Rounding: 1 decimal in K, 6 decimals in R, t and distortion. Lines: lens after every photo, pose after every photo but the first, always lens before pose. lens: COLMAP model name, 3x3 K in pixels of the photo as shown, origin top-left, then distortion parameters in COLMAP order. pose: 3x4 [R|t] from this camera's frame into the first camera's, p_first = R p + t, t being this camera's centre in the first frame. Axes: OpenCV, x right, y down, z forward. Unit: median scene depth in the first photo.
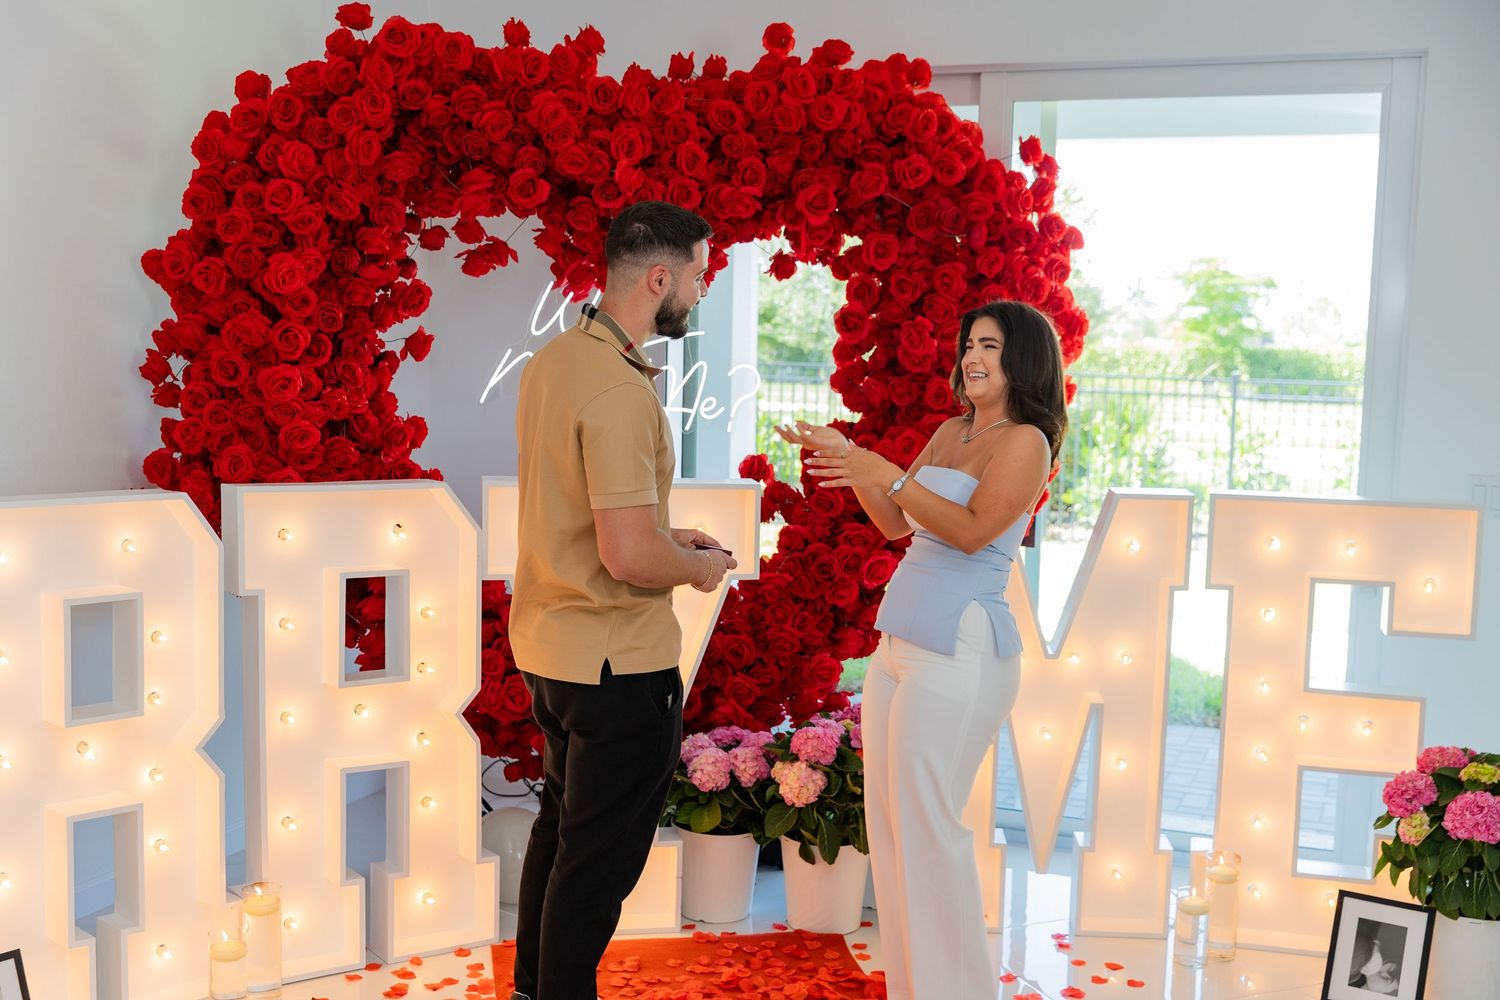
lens RADIAL K [[1676.2, 0, 733.2], [0, 1676.2, 514.6], [0, 0, 1]] dist [-0.036212, 0.058039]
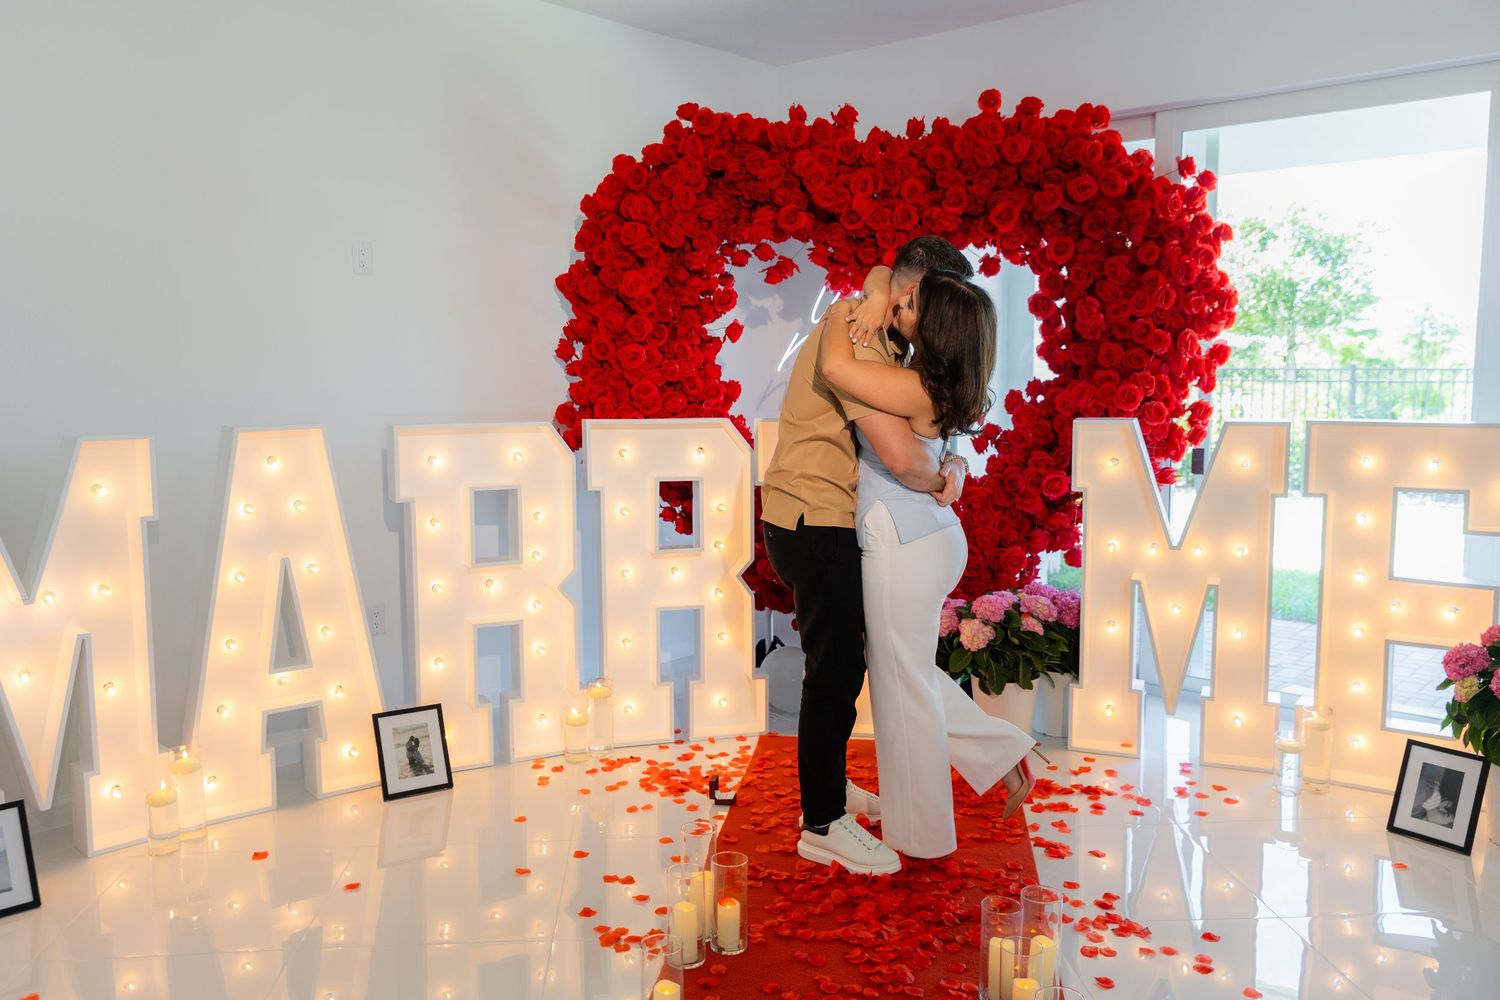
lens RADIAL K [[1188.4, 0, 744.5], [0, 1188.4, 491.5], [0, 0, 1]] dist [0.014689, 0.000946]
pose [[0.944583, 0.005738, -0.328221, 0.177379], [-0.007087, 0.999971, -0.002912, 0.045797], [0.328195, 0.005076, 0.944596, 0.009791]]
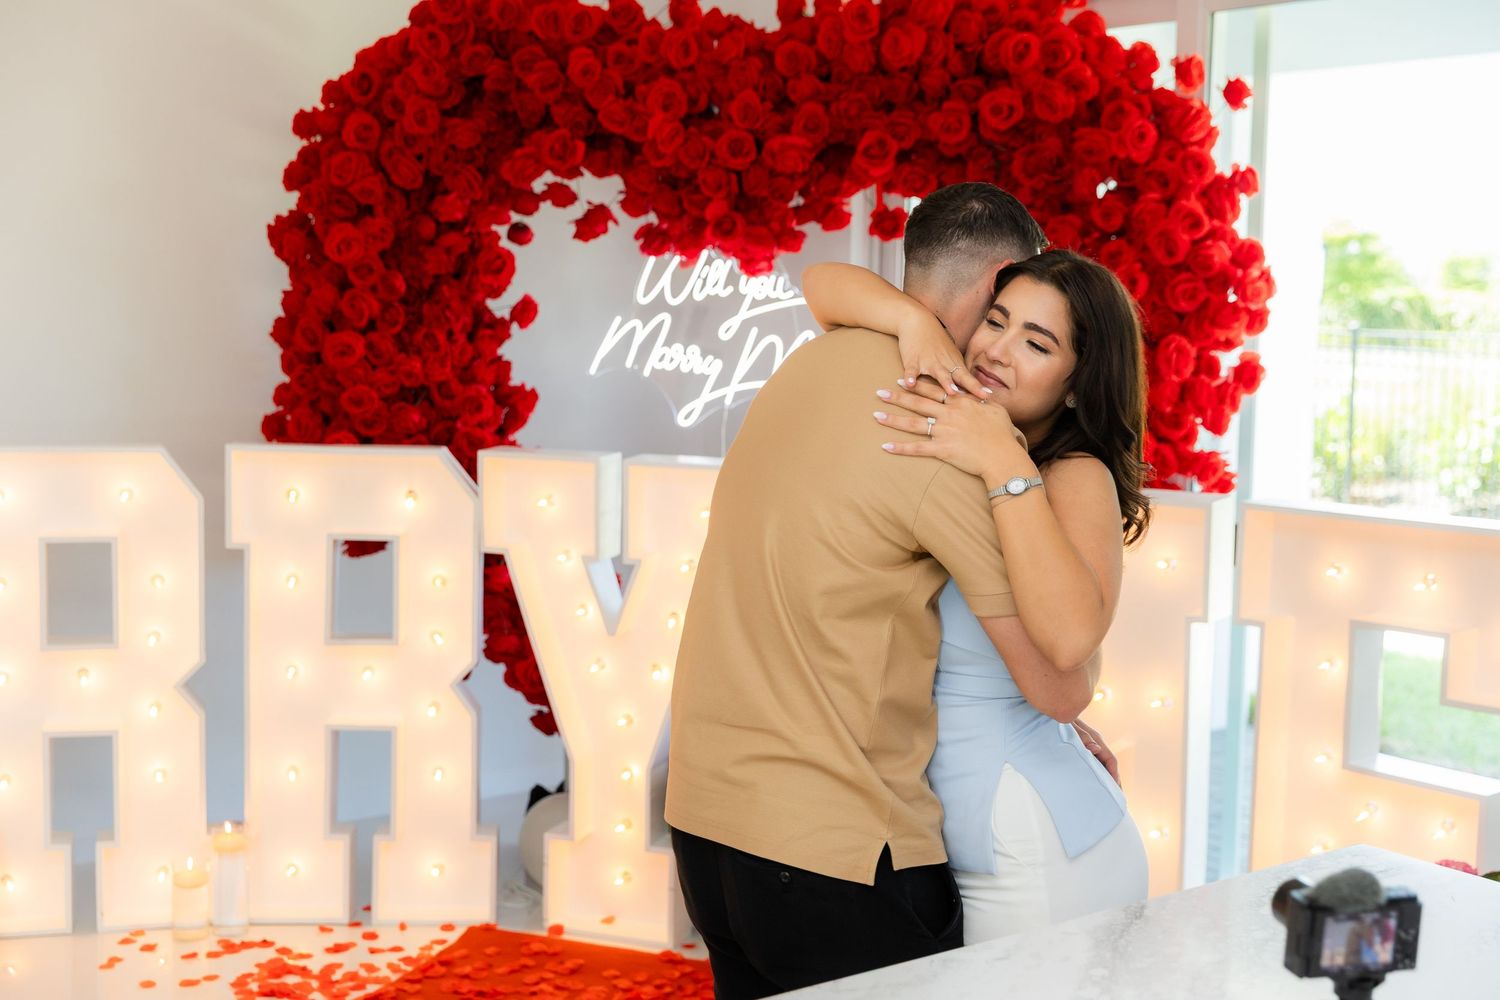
lens RADIAL K [[1940.4, 0, 748.7], [0, 1940.4, 500.5], [0, 0, 1]] dist [0.002797, -0.008983]
pose [[0.855036, 0.050092, -0.516144, 0.549390], [-0.054137, 0.998507, 0.007223, -0.007375], [0.515736, 0.021766, 0.856471, 0.101434]]
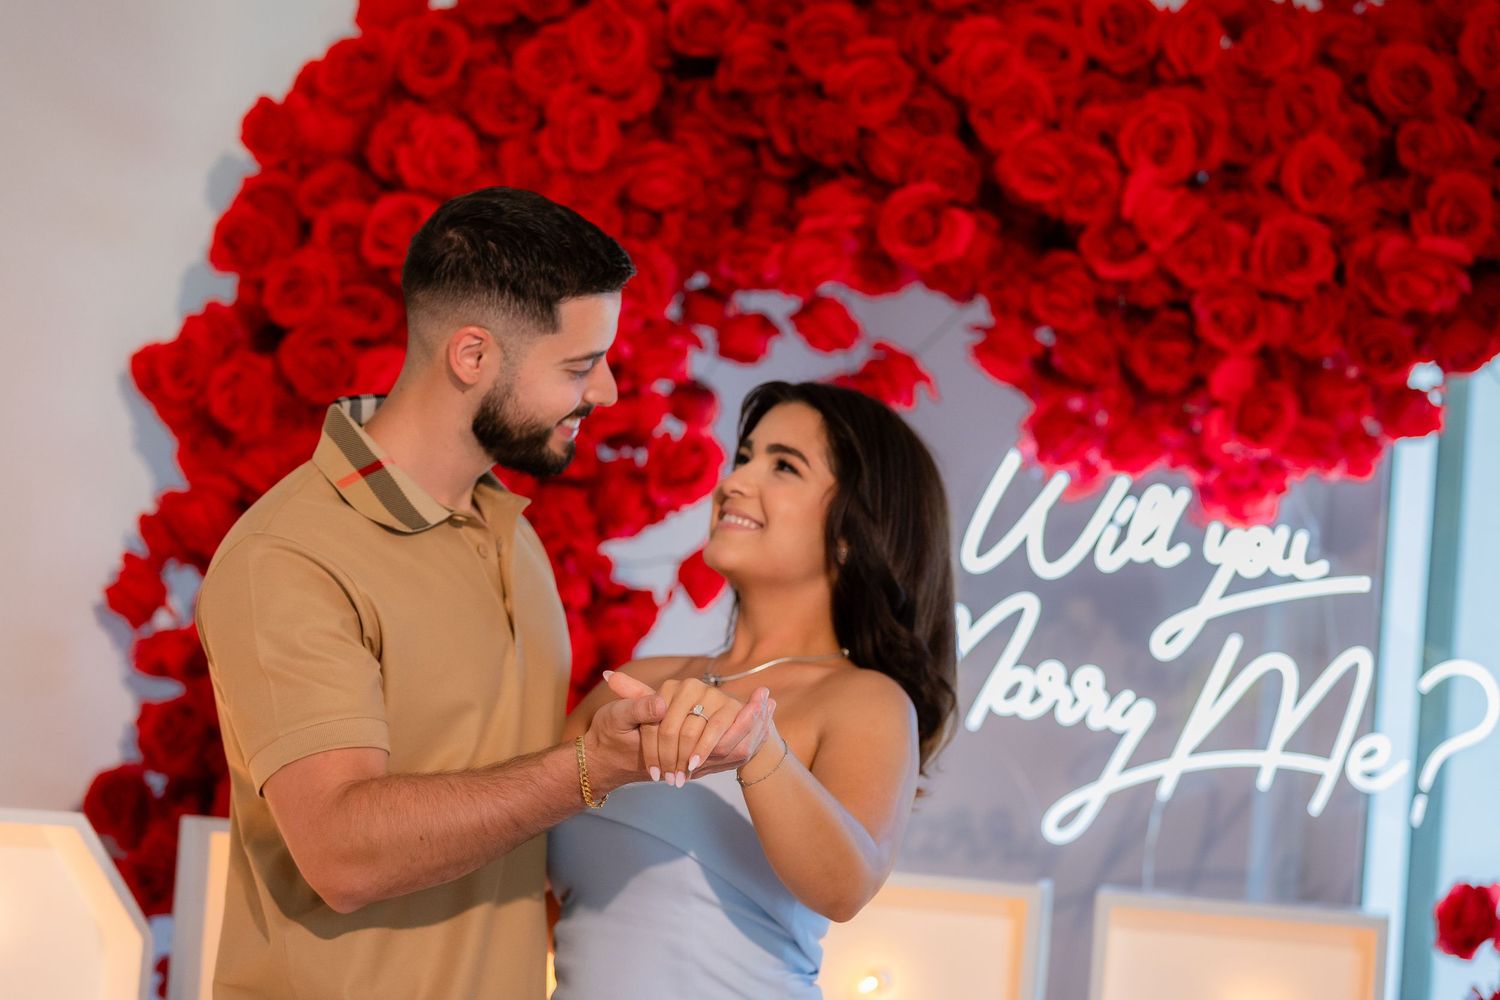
lens RADIAL K [[4776.8, 0, 748.5], [0, 4776.8, 500.0], [0, 0, 1]] dist [-0.114938, -0.107871]
pose [[0.947517, 0.035004, -0.317783, 0.238908], [-0.088833, 0.983672, -0.156516, 0.080565], [0.307115, 0.176531, 0.935156, -0.195873]]
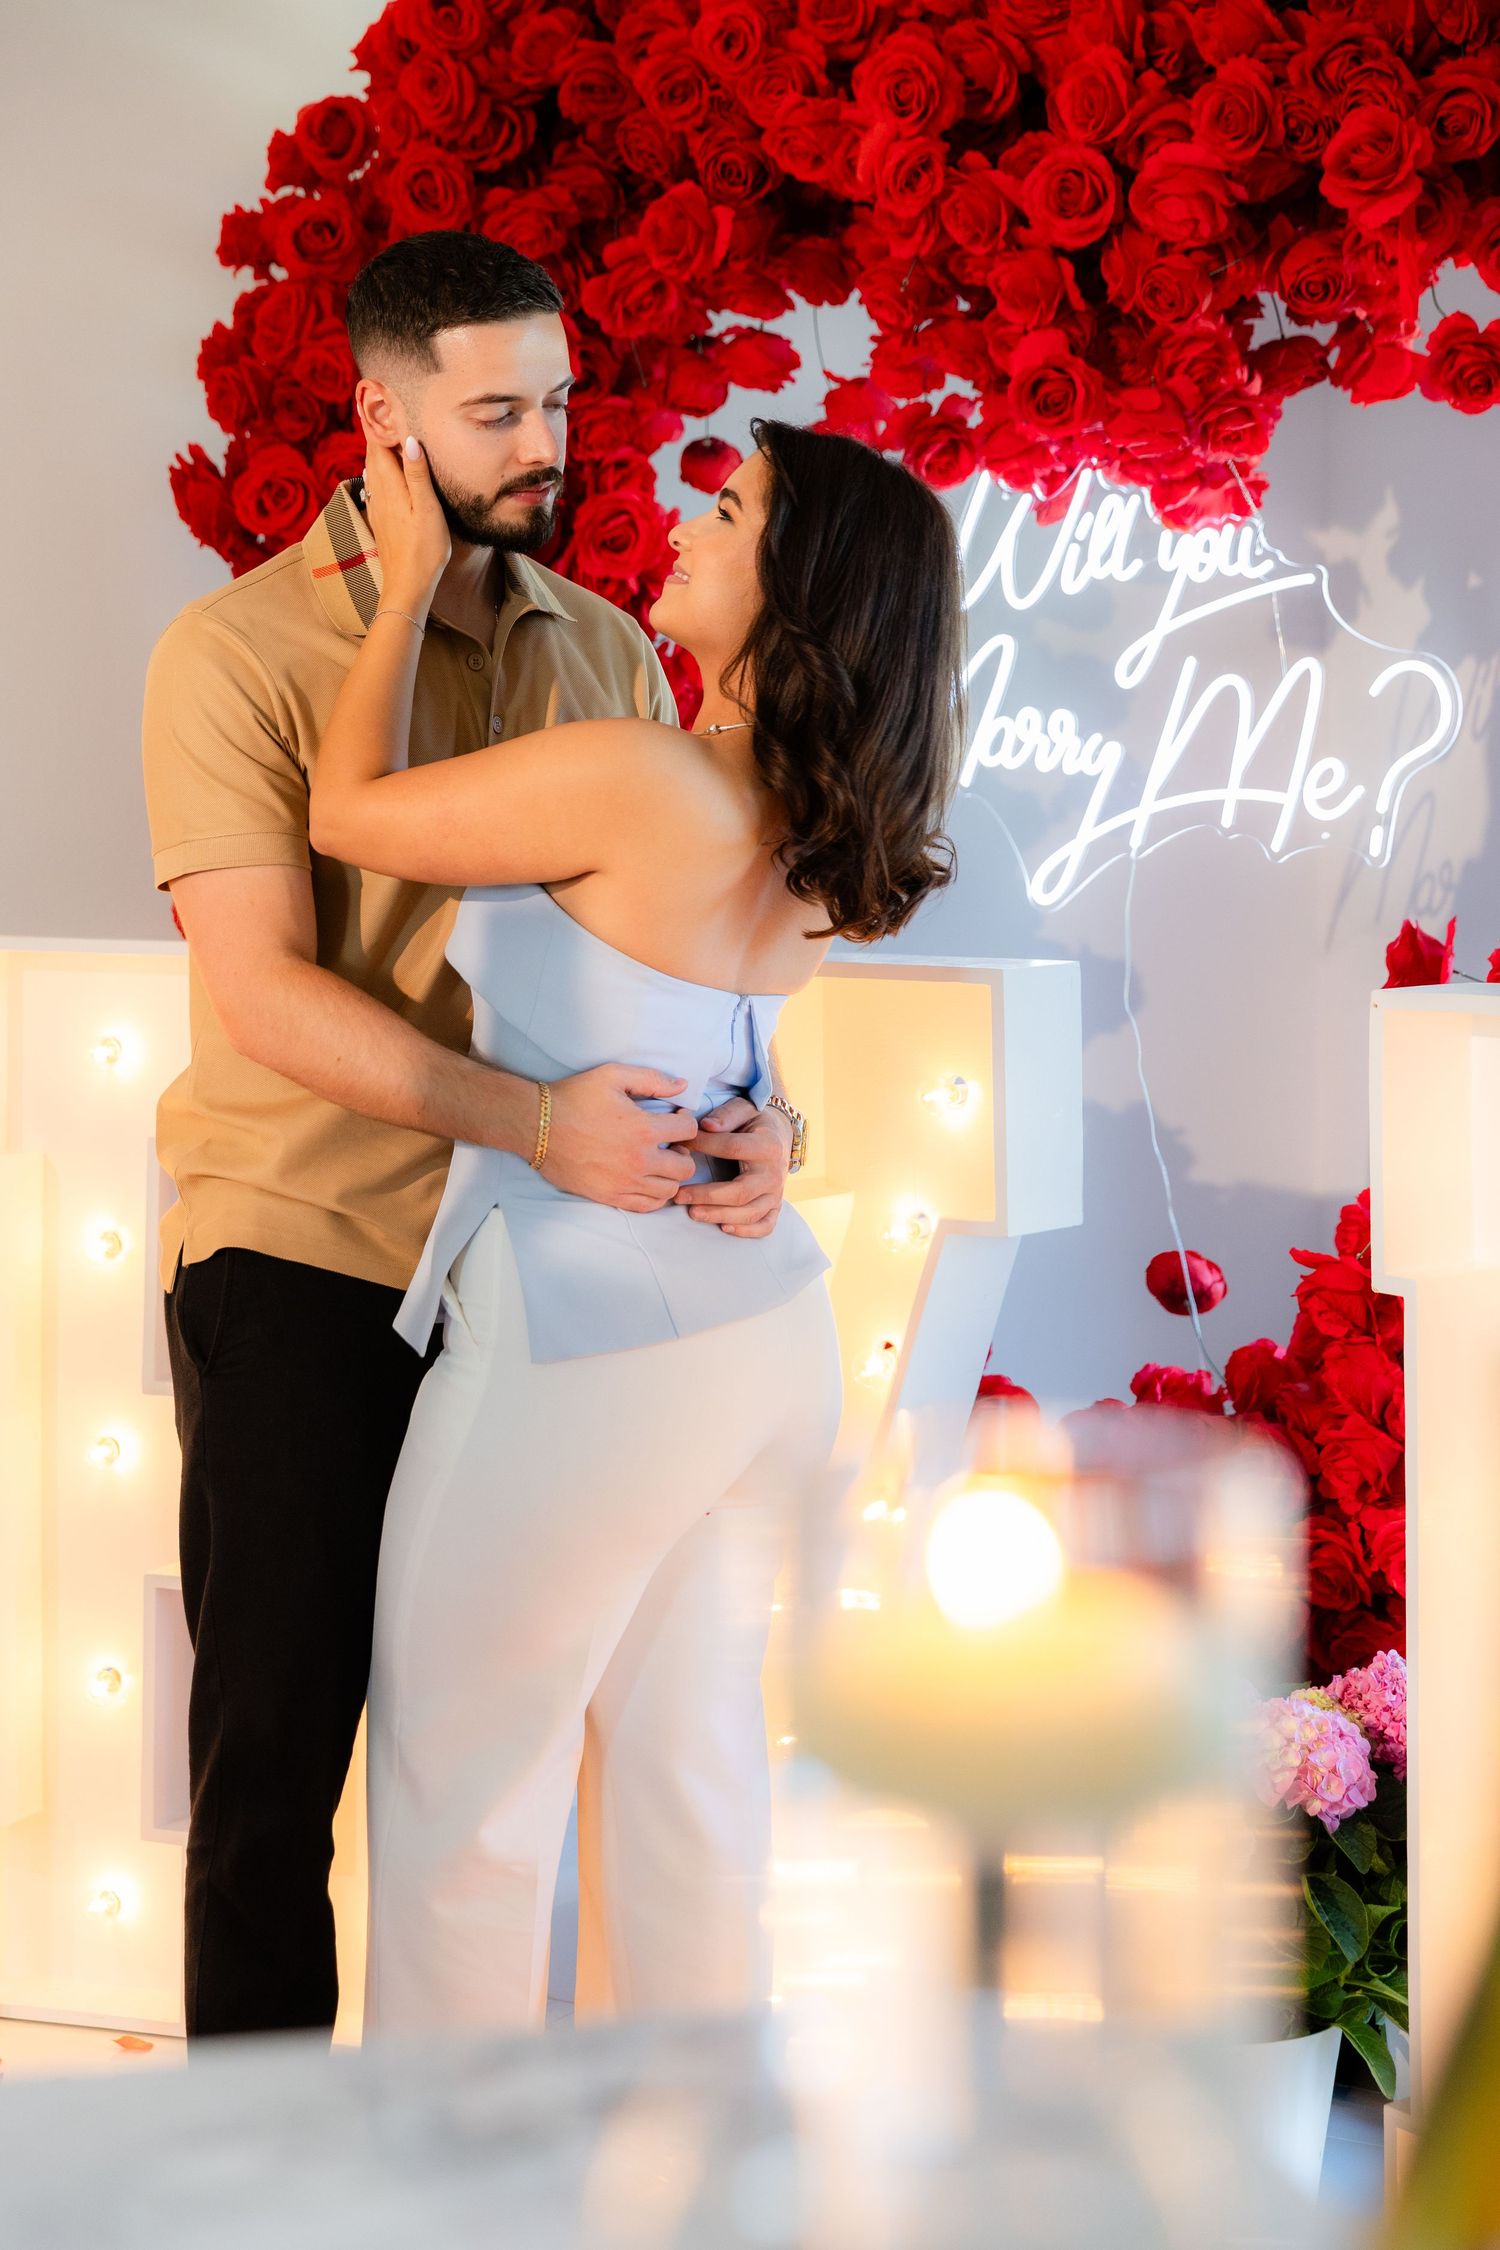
lens RADIAL K [[3937.3, 0, 750.9], [0, 3937.3, 1131.0], [0, 0, 1]] dist [0.023247, -0.080135]
pose [[0.605997, 0.040905, -0.794414, 0.642814], [-0.071953, 0.997402, -0.003530, 0.022885], [0.792206, 0.059300, 0.607366, 0.443278]]
